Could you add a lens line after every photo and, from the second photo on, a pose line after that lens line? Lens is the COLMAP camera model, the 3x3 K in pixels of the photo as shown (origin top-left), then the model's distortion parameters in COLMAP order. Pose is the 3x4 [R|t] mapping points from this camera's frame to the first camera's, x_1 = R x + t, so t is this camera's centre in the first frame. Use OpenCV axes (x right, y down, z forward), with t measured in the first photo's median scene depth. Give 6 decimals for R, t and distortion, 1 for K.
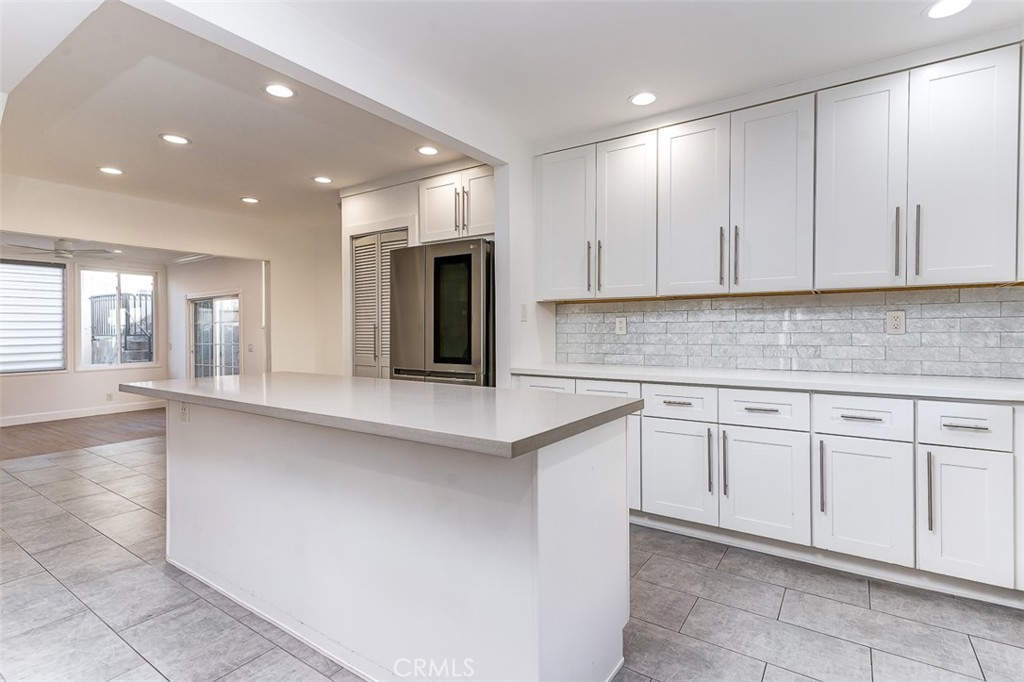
lens RADIAL K [[483.5, 0, 513.4], [0, 483.5, 330.3], [0, 0, 1]] dist [0.009577, 0.000341]
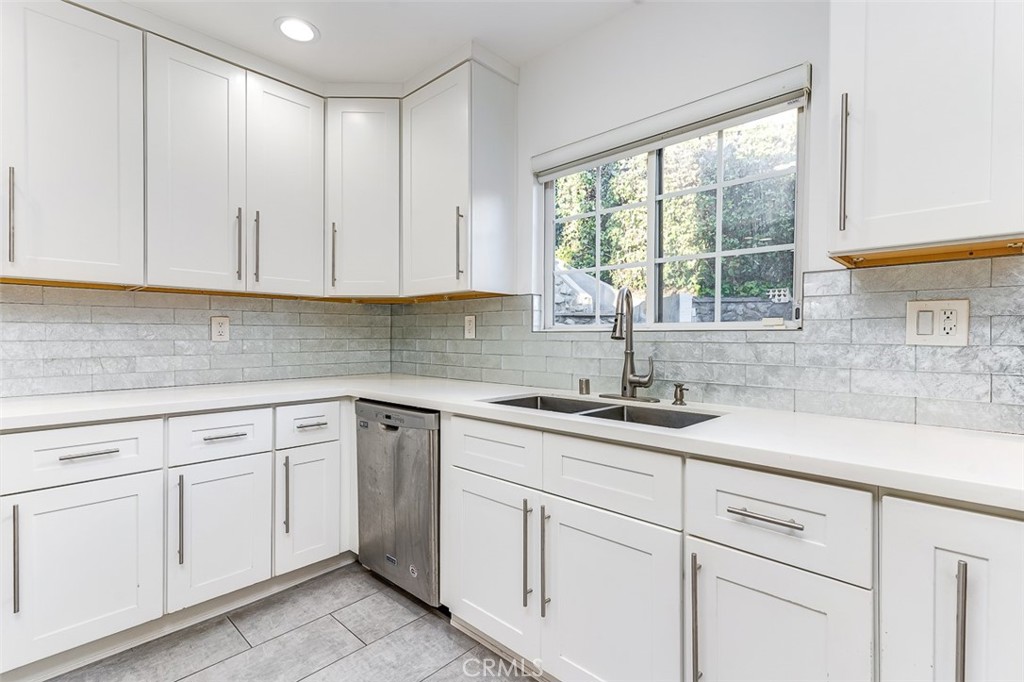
lens RADIAL K [[483.5, 0, 507.5], [0, 483.5, 339.7], [0, 0, 1]] dist [0.009577, 0.000341]
pose [[0.161645, -0.001378, 0.986848, -0.058814], [-0.000423, 0.999999, 0.001466, 0.003188], [-0.986849, -0.000654, 0.161645, 0.308044]]
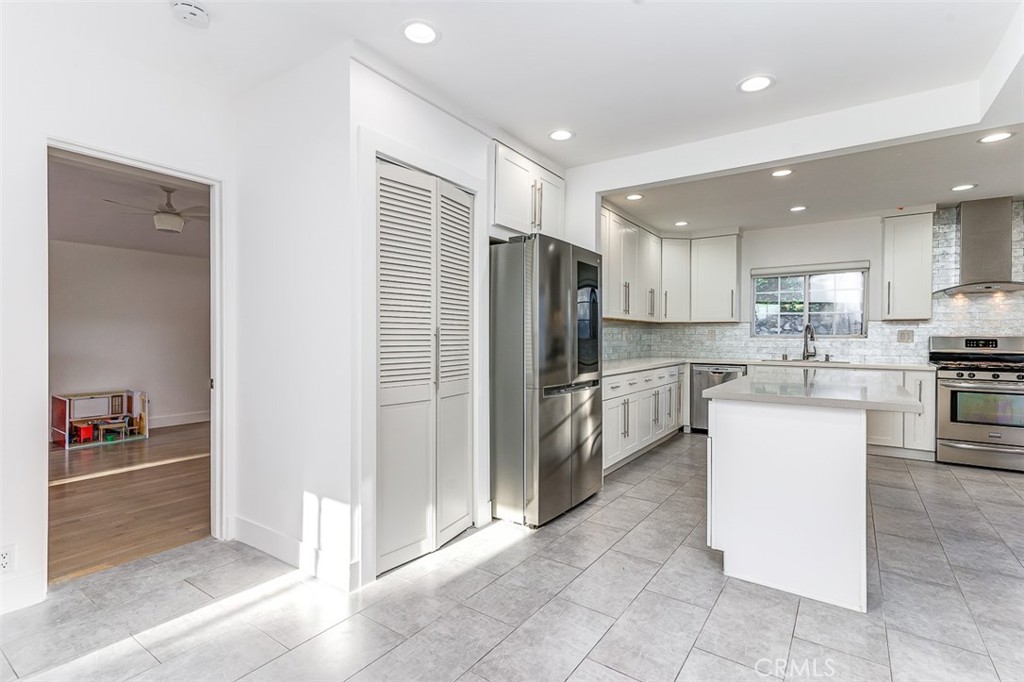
lens RADIAL K [[483.5, 0, 509.7], [0, 483.5, 339.7], [0, 0, 1]] dist [0.009577, 0.000341]
pose [[0.022639, 0.002221, 0.999741, -1.469892], [0.001000, 0.999997, -0.002244, 0.004134], [-0.999743, 0.001051, 0.022637, 1.496050]]
